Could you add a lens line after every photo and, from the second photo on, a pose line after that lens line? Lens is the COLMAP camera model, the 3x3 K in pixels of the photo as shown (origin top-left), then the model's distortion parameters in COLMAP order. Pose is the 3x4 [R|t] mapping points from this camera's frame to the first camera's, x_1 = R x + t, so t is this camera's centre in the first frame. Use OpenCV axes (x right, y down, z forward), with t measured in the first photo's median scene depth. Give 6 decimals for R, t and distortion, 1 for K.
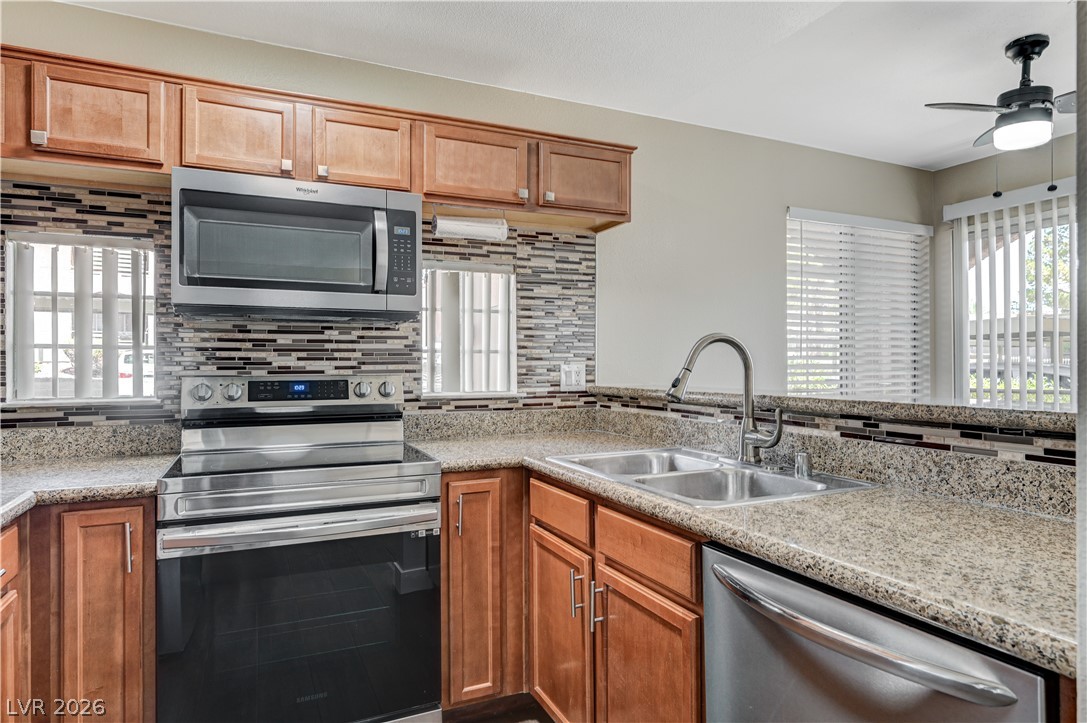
lens RADIAL K [[642.9, 0, 548.4], [0, 642.9, 358.9], [0, 0, 1]] dist [0.000972, 0.001381]
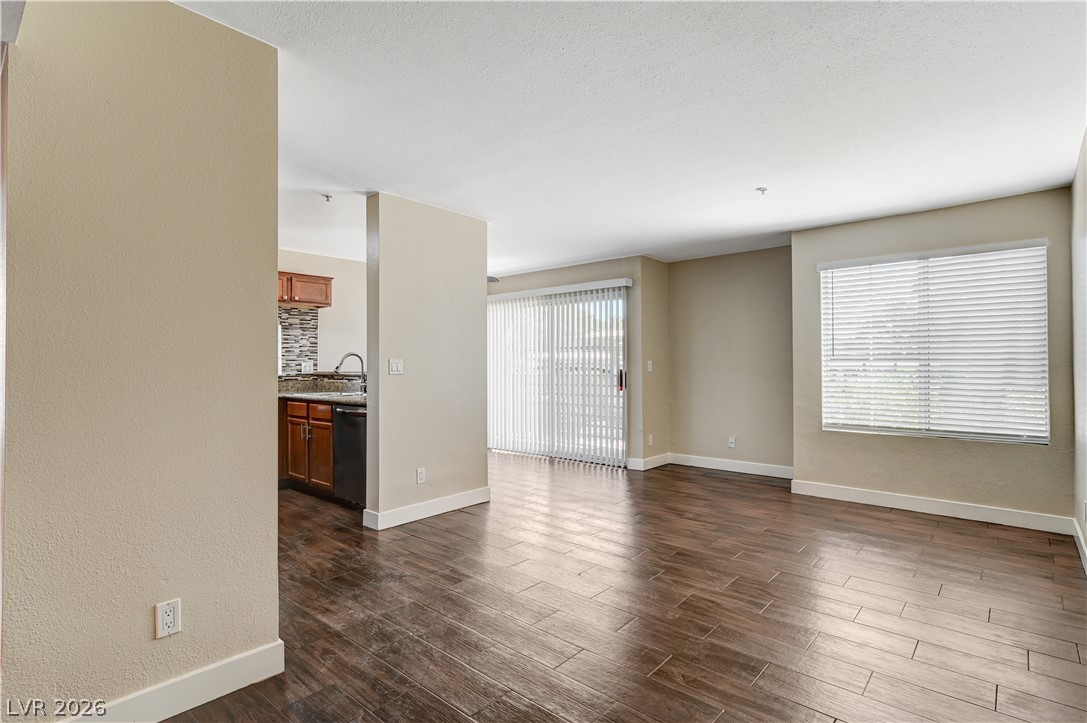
lens RADIAL K [[537.5, 0, 549.3], [0, 537.5, 365.5], [0, 0, 1]] dist [-0.006084, 0.000622]
pose [[0.911416, 0.000697, 0.411485, 0.048307], [-0.003314, 0.999979, 0.005646, 0.006204], [-0.411472, -0.006509, 0.911399, -1.588203]]
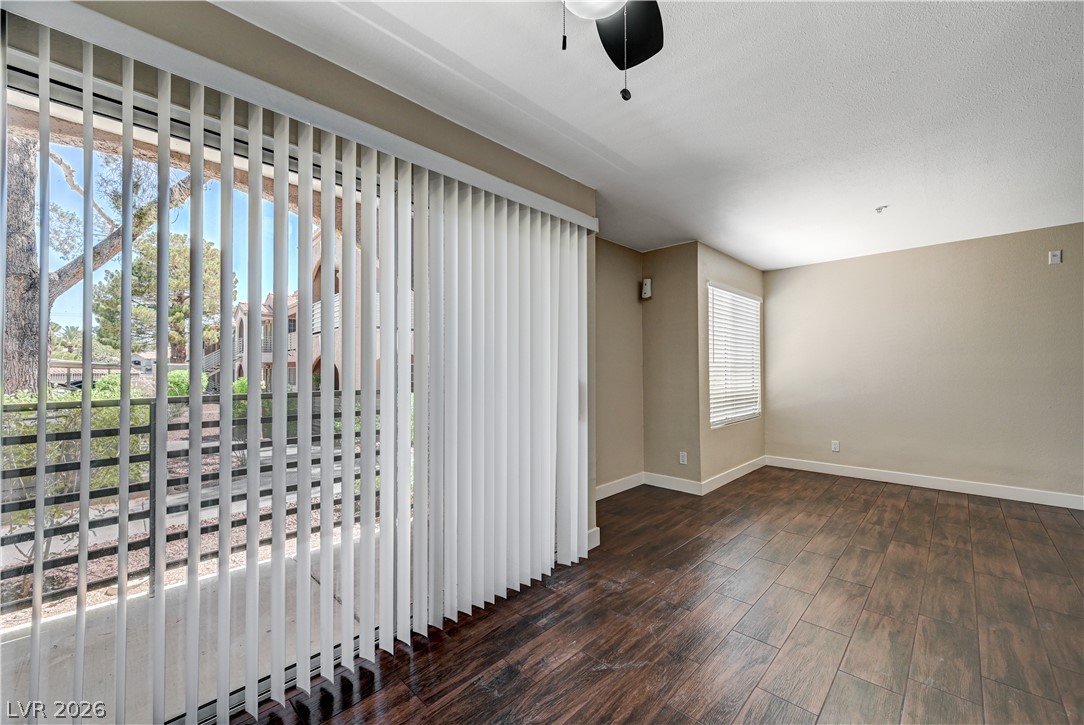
lens RADIAL K [[426.9, 0, 547.0], [0, 426.9, 362.8], [0, 0, 1]] dist [-0.001462, 0.001166]
pose [[-0.359263, 0.015830, 0.933102, 0.417636], [-0.002246, 0.999839, -0.017827, 0.013860], [-0.933234, -0.008500, -0.359170, 1.301777]]
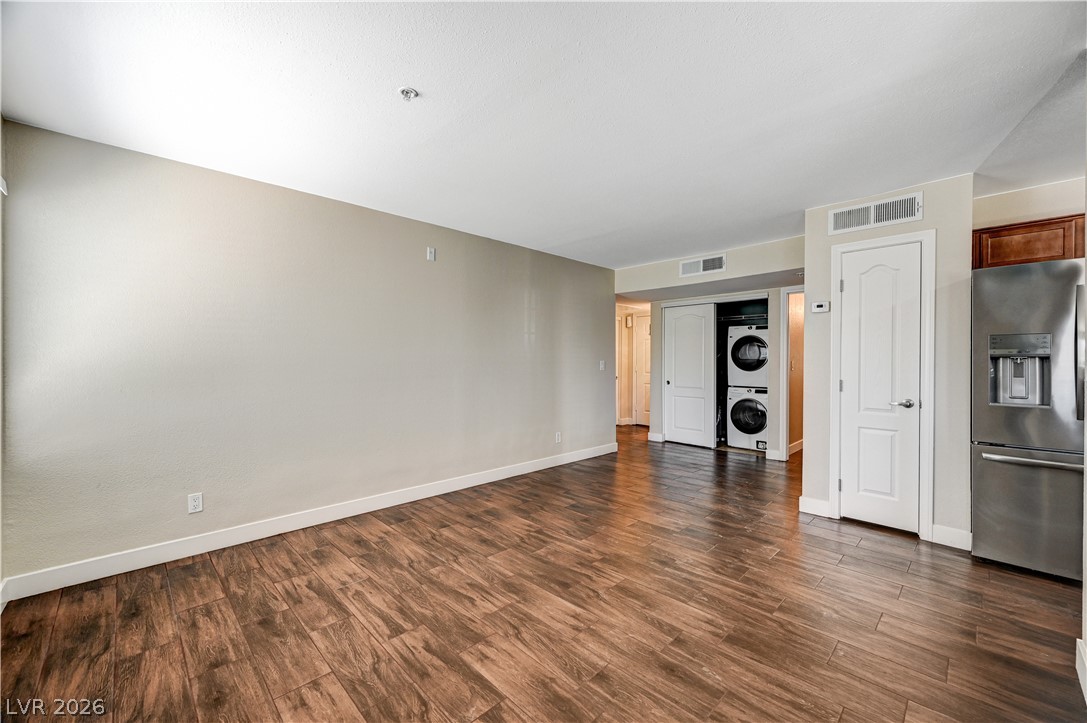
lens RADIAL K [[426.6, 0, 546.2], [0, 426.6, 360.4], [0, 0, 1]] dist [0.001840, 0.000232]
pose [[-0.941516, -0.001105, -0.336965, 1.407362], [0.000897, 0.999983, -0.005785, 0.003107], [0.336966, -0.005749, -0.941499, 0.608075]]
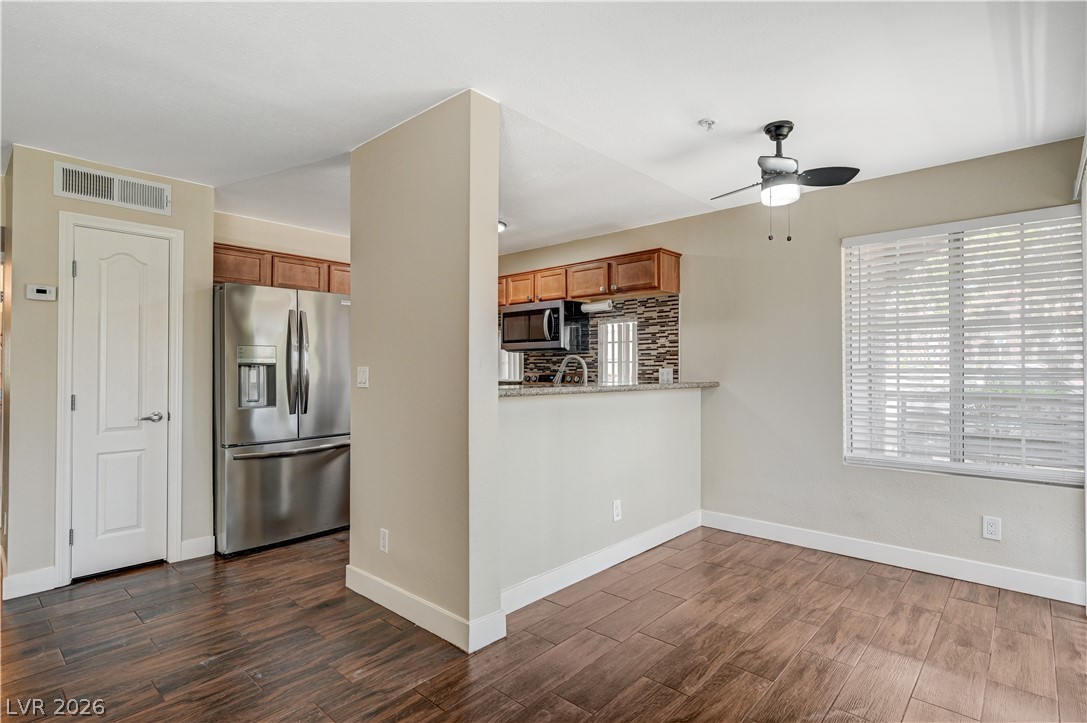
lens RADIAL K [[537.5, 0, 551.0], [0, 537.5, 365.1], [0, 0, 1]] dist [-0.006084, 0.000622]
pose [[0.396818, -0.005014, -0.917884, 1.701311], [0.008541, 0.999962, -0.001770, -0.001677], [0.917858, -0.007137, 0.396846, 0.144280]]
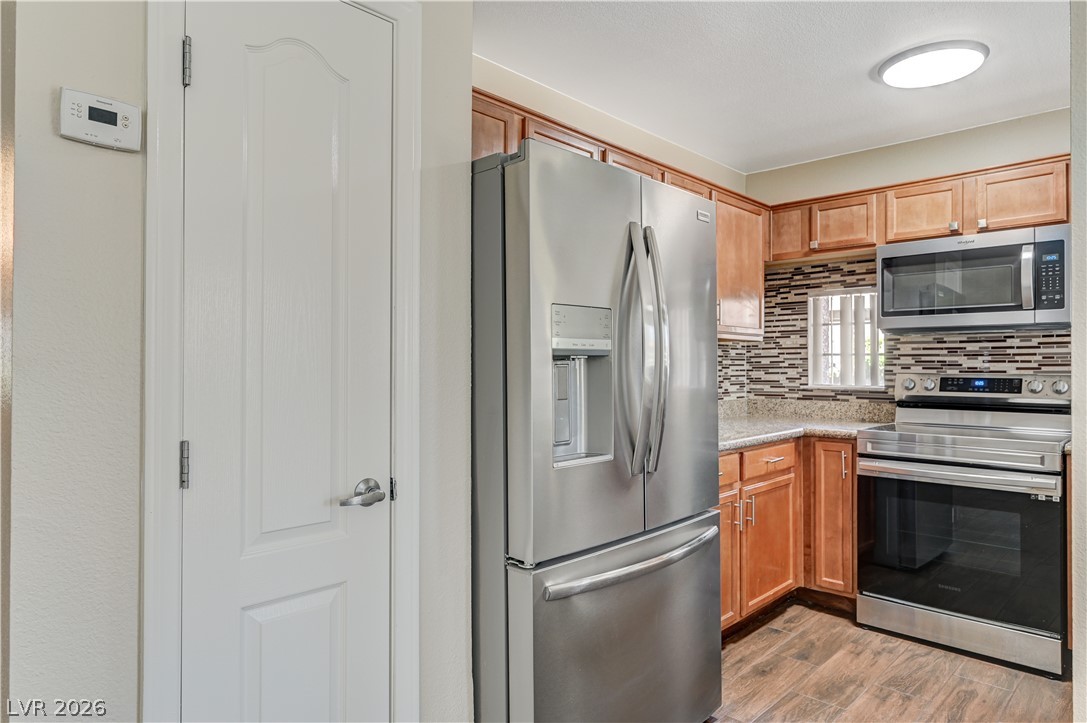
lens RADIAL K [[657.2, 0, 549.1], [0, 657.2, 361.3], [0, 0, 1]] dist [0.004477, -0.002497]
pose [[0.367750, -0.002549, -0.929921, 0.589102], [0.004941, 0.999987, -0.000787, -0.004391], [0.929912, -0.004305, 0.367758, -0.354050]]
